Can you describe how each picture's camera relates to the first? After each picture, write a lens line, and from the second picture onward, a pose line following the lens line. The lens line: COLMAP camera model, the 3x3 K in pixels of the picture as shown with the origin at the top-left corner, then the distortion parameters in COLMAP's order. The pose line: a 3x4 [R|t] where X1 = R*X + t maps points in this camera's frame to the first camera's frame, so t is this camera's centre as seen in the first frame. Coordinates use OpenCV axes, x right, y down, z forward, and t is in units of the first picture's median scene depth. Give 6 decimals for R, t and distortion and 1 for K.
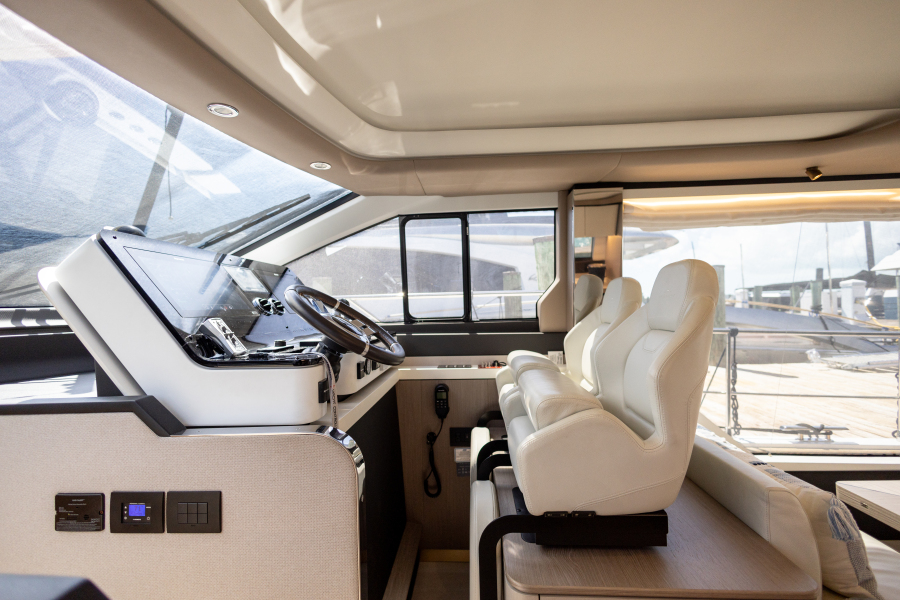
lens RADIAL K [[416.0, 0, 451.3], [0, 416.0, 307.1], [0, 0, 1]] dist [0.000353, -0.000243]
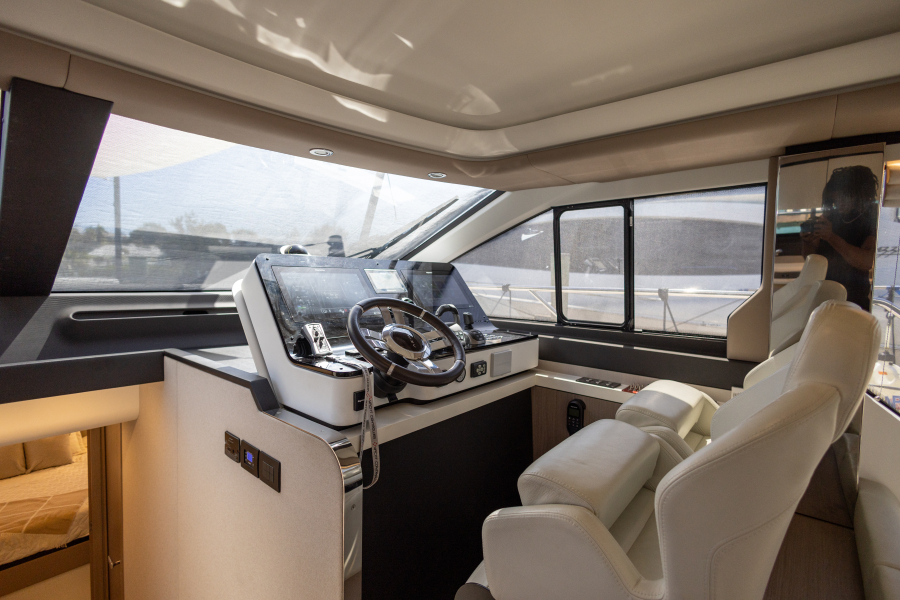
lens RADIAL K [[416.1, 0, 450.0], [0, 416.1, 300.0], [0, 0, 1]] dist [0.000086, -0.000142]
pose [[0.788862, 0.070604, -0.610501, 0.291691], [-0.033244, 0.996827, 0.072327, -0.082906], [0.613670, -0.036761, 0.788706, 0.145628]]
